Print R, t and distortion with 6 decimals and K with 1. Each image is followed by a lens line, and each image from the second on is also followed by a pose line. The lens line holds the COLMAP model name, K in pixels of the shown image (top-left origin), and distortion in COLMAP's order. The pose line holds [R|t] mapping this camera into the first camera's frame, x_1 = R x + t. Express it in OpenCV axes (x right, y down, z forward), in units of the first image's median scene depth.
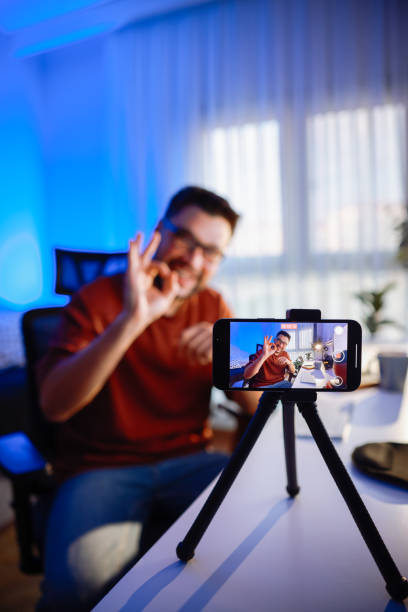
lens RADIAL K [[476.1, 0, 199.9], [0, 476.1, 316.9], [0, 0, 1]] dist [-0.035441, -0.000054]
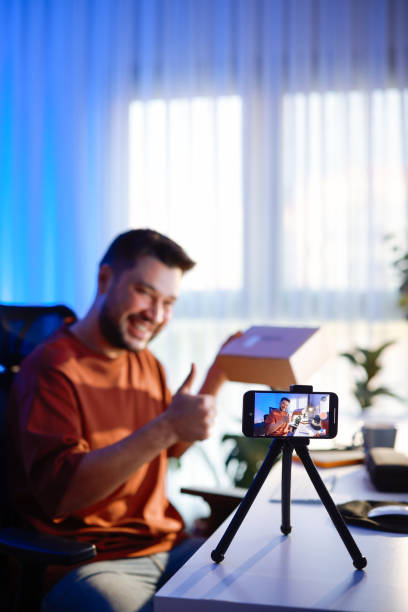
lens RADIAL K [[1276.5, 0, 219.0], [0, 1276.5, 306.5], [0, 0, 1]] dist [0.286033, -0.067761]
pose [[0.977702, 0.027782, 0.208150, -0.688145], [-0.018069, 0.998664, -0.048421, -0.048828], [-0.209217, 0.043581, 0.976898, -2.264433]]
